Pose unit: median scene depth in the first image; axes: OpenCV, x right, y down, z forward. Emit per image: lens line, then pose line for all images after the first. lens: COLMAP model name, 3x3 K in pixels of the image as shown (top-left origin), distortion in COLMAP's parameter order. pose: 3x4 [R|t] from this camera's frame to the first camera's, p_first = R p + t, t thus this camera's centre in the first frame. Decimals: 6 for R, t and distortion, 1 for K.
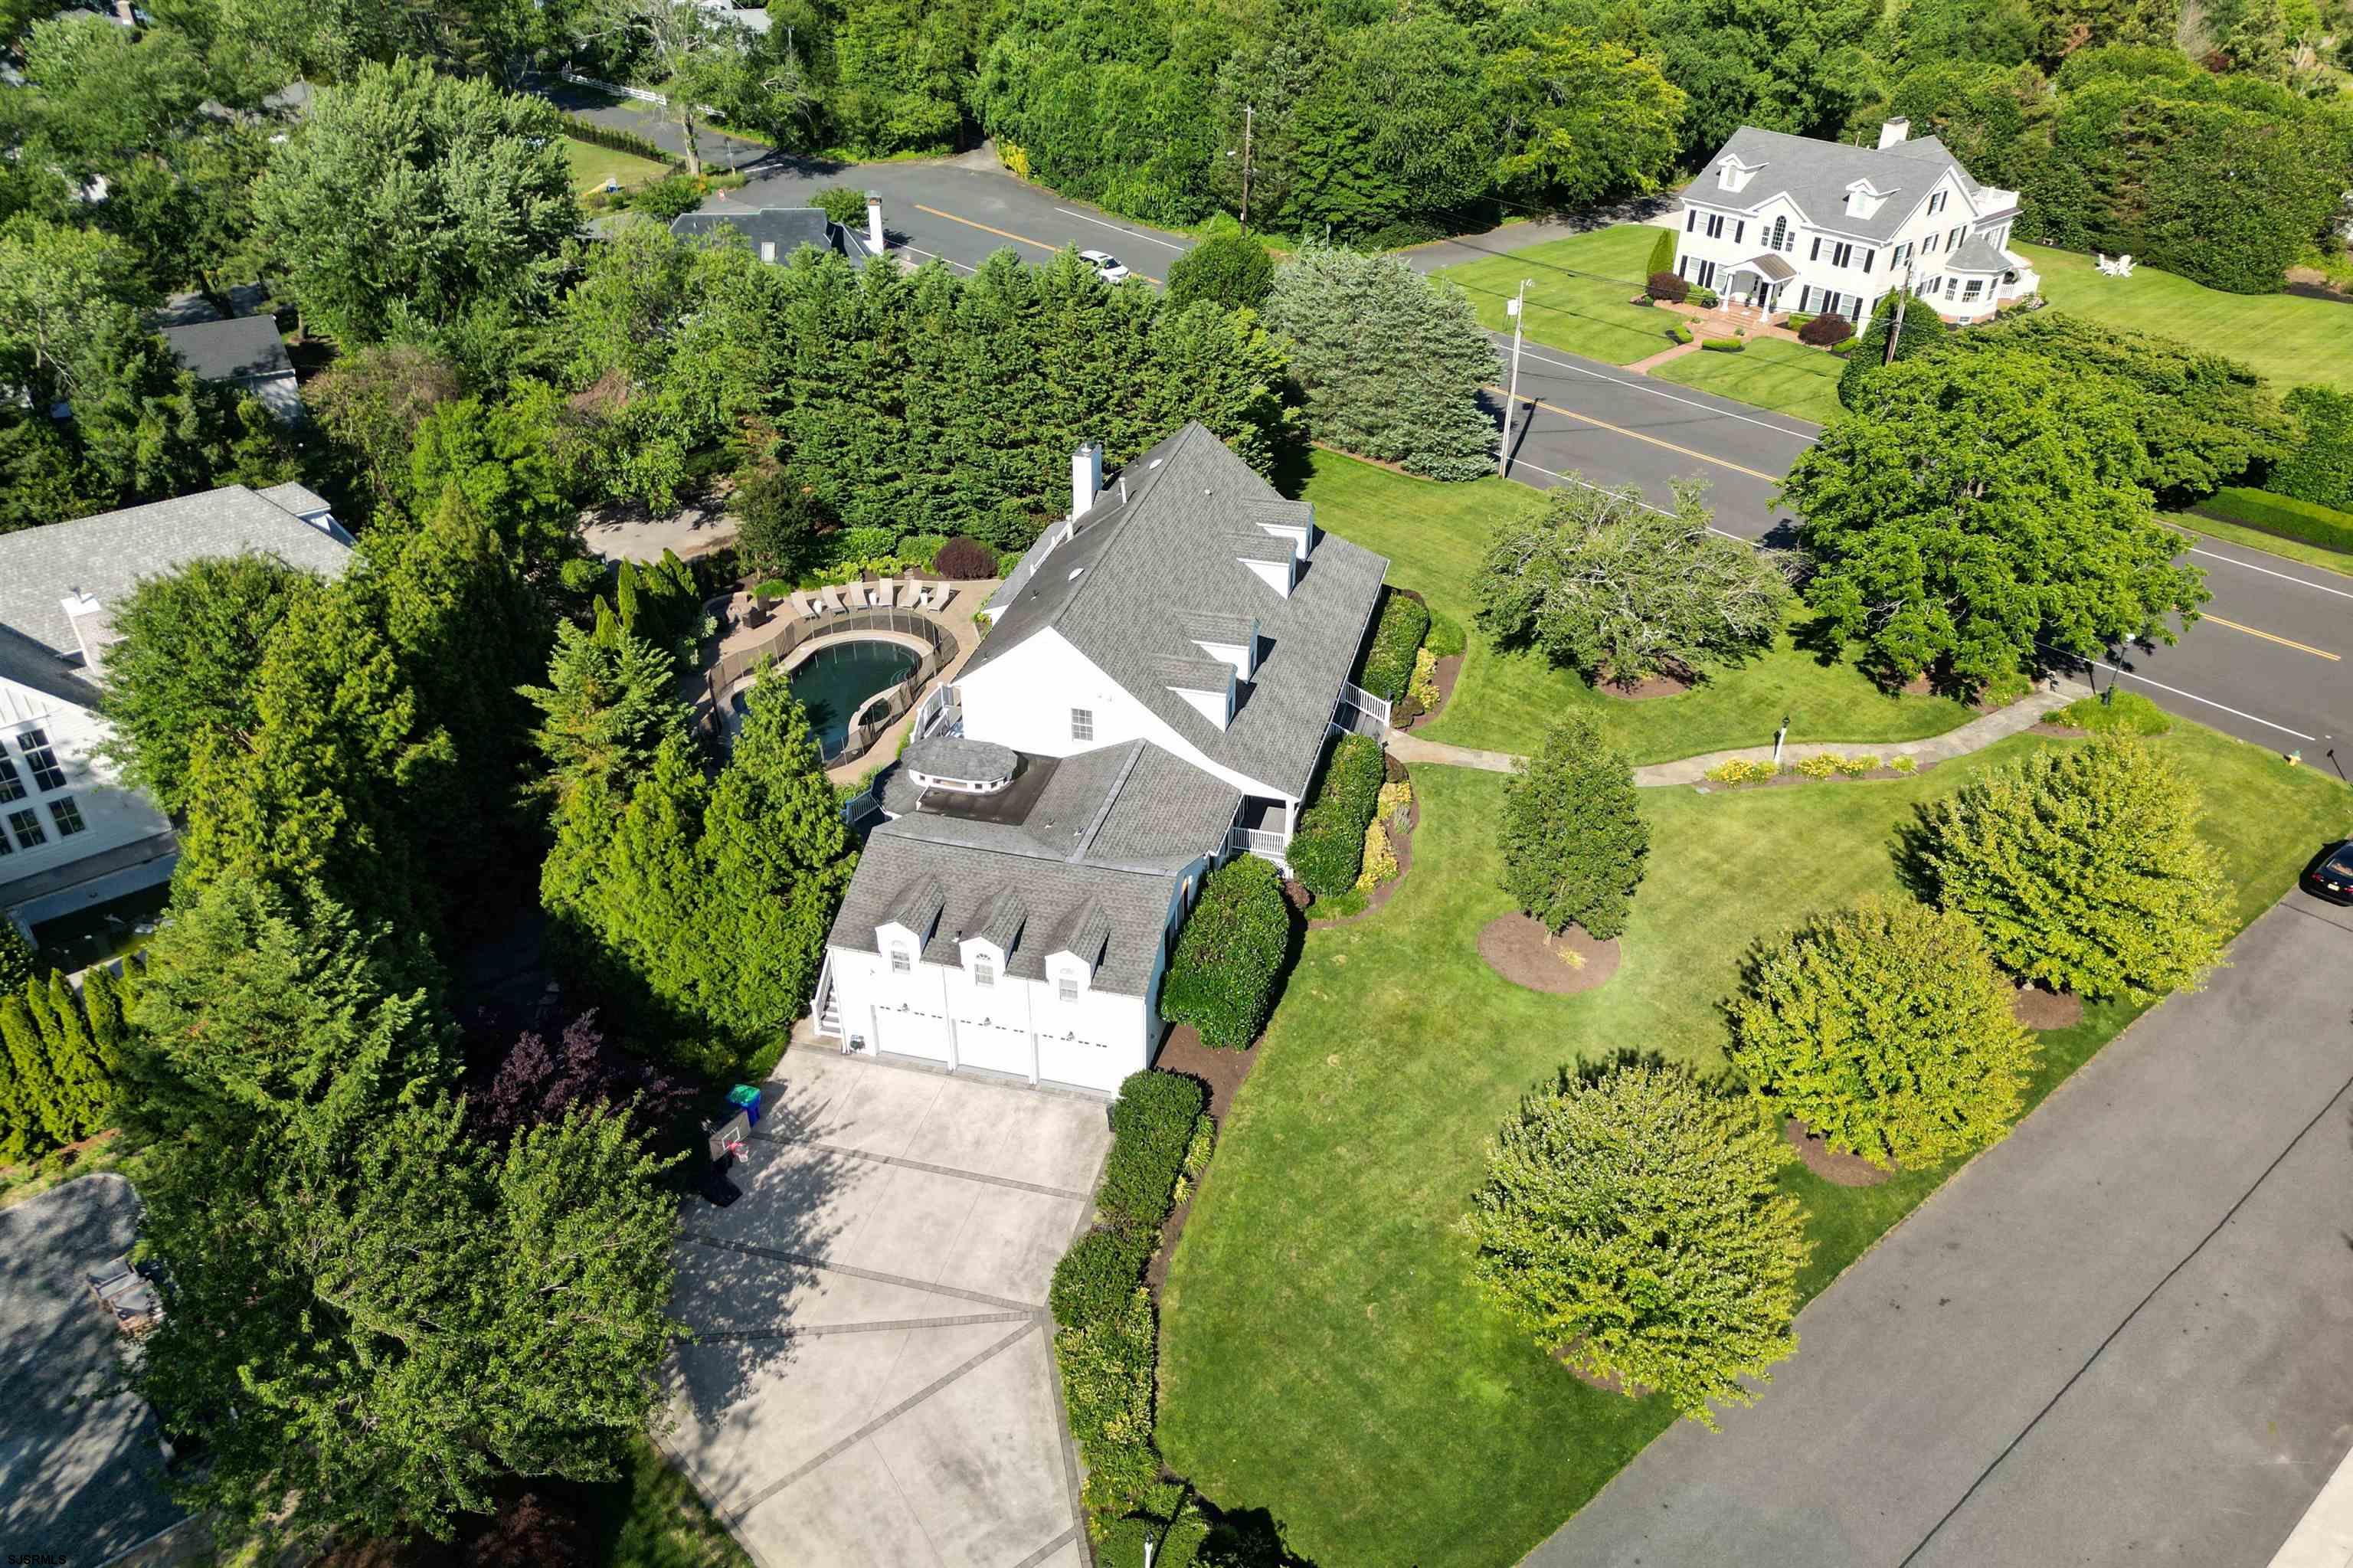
lens RADIAL K [[1653.5, 0, 1173.5], [0, 1653.5, 803.2], [0, 0, 1]] dist [0.054578, -0.041020]
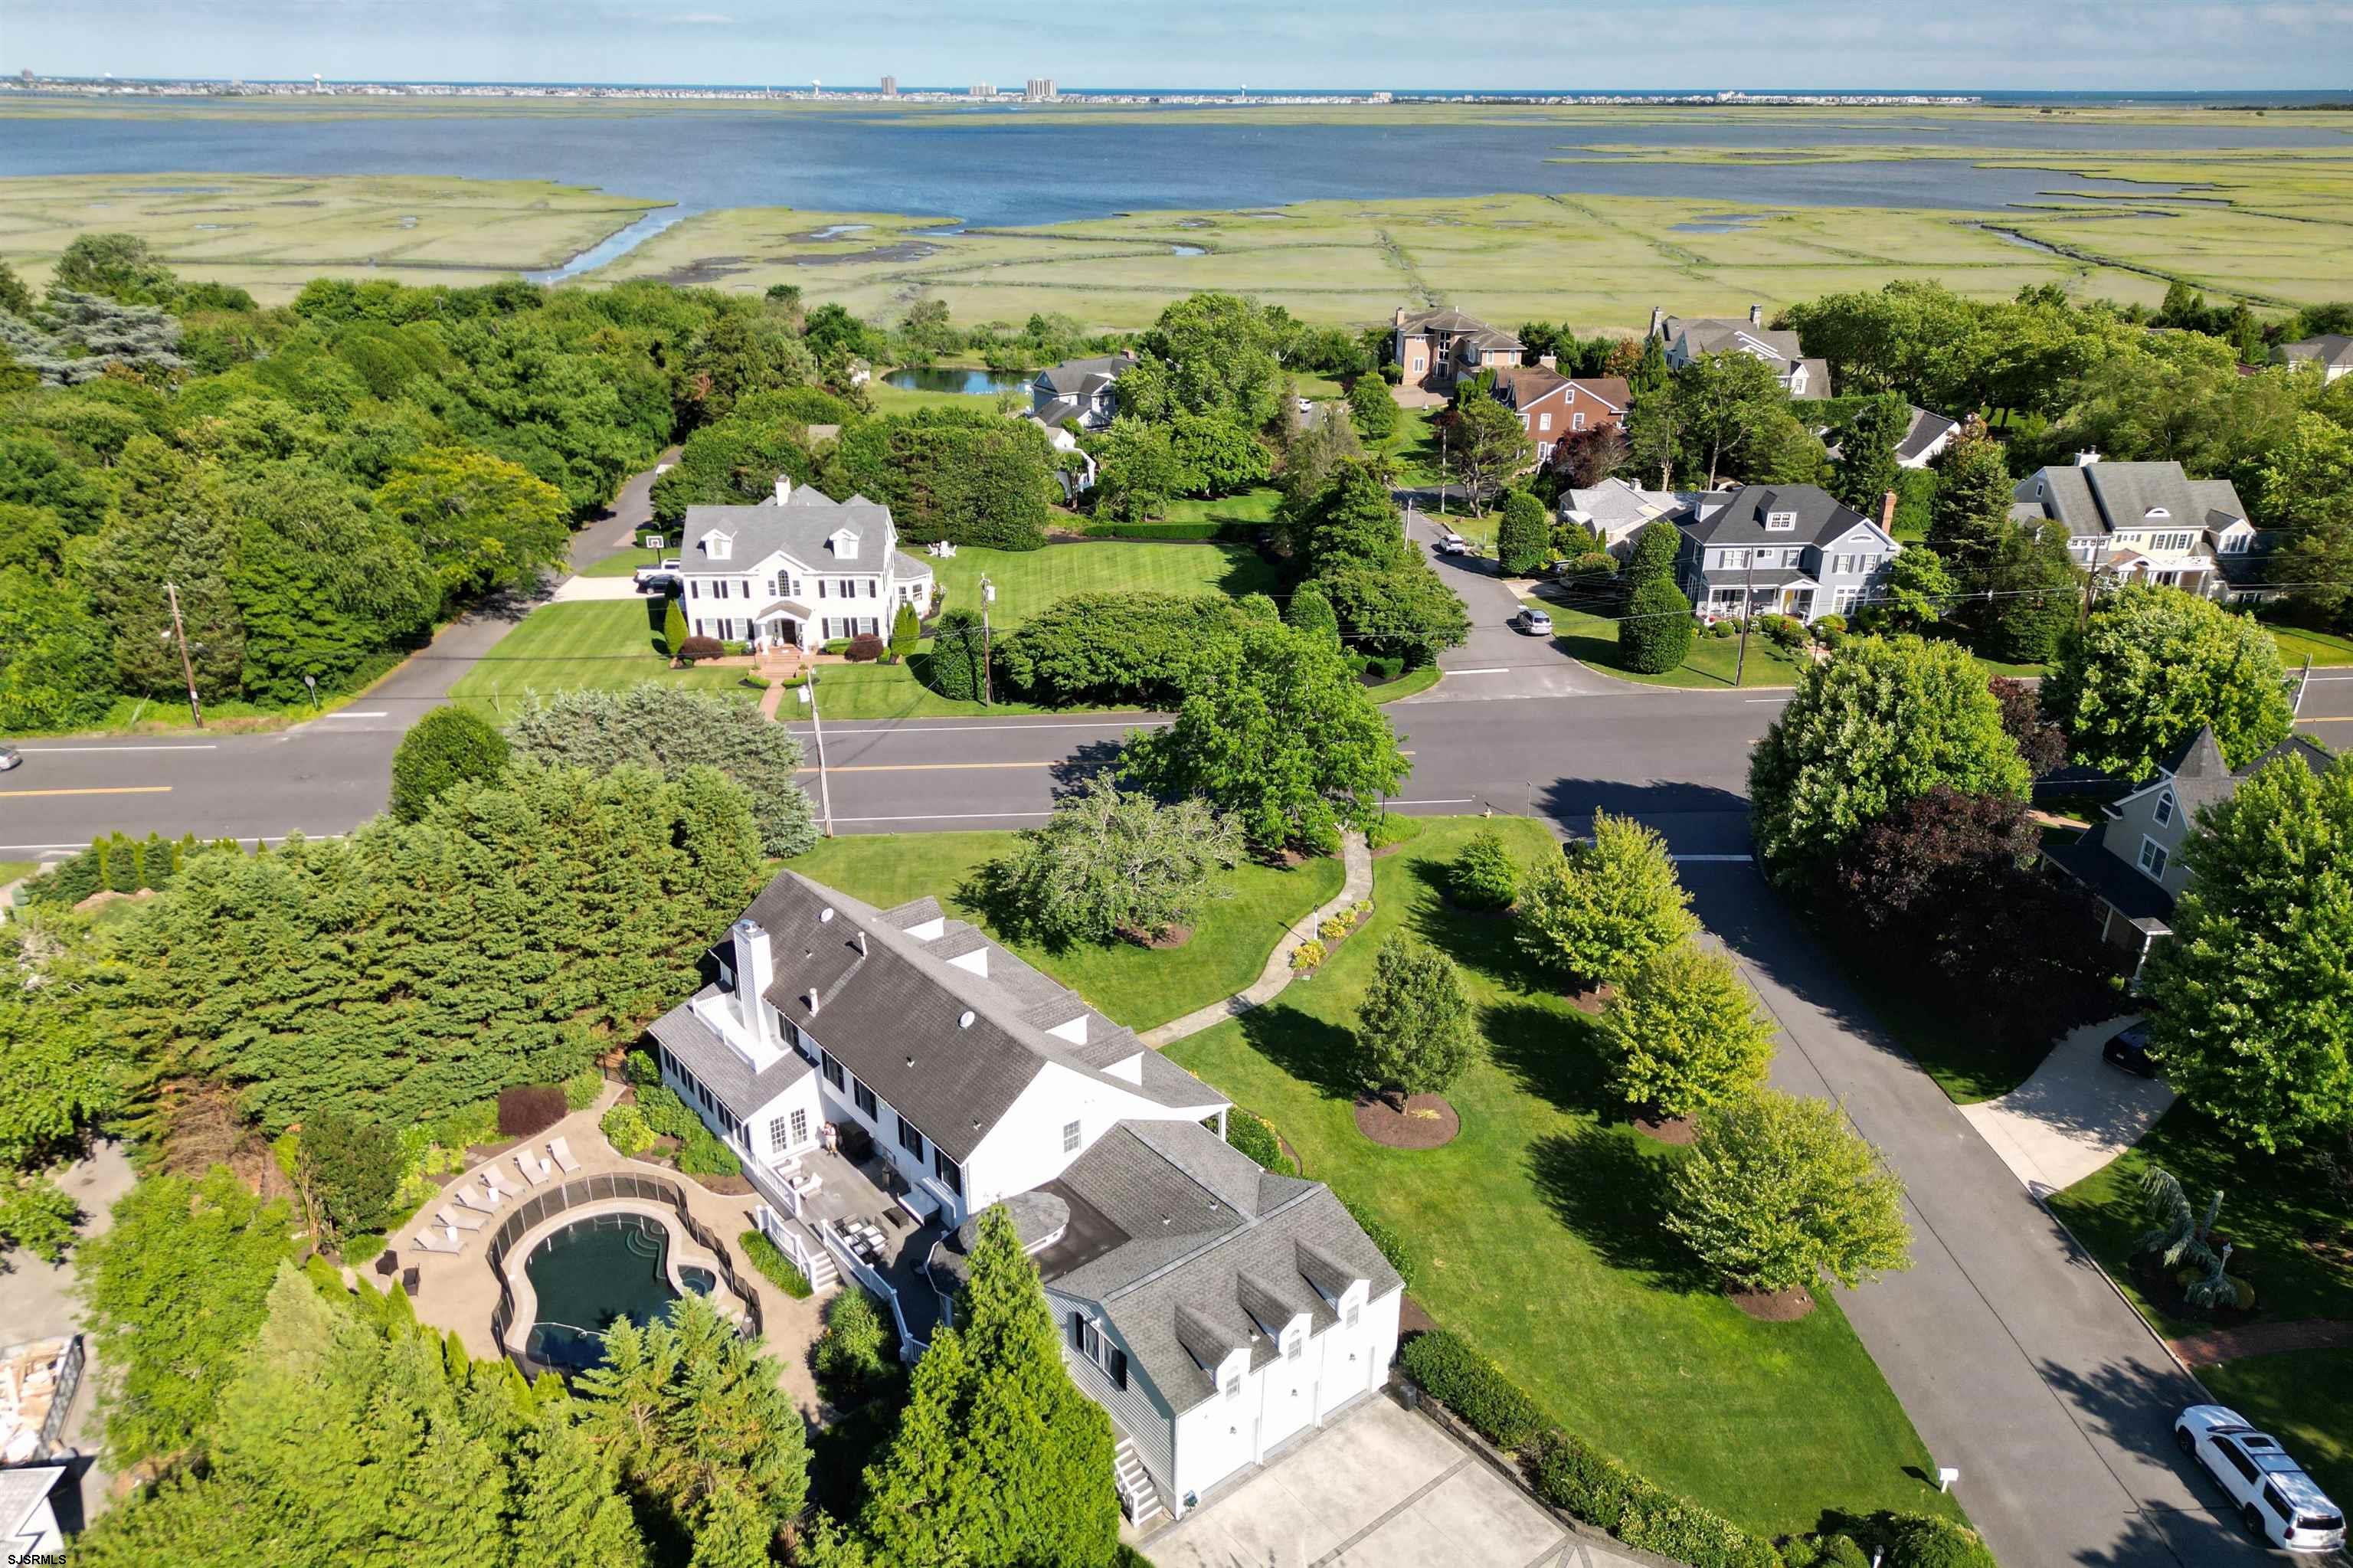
lens RADIAL K [[1653.5, 0, 1181.3], [0, 1653.5, 789.0], [0, 0, 1]] dist [0.054578, -0.041020]
pose [[0.568413, -0.313698, 0.760592, -0.410199], [0.435544, 0.899027, 0.045300, -0.143551], [-0.698003, 0.305522, 0.647648, 0.097118]]
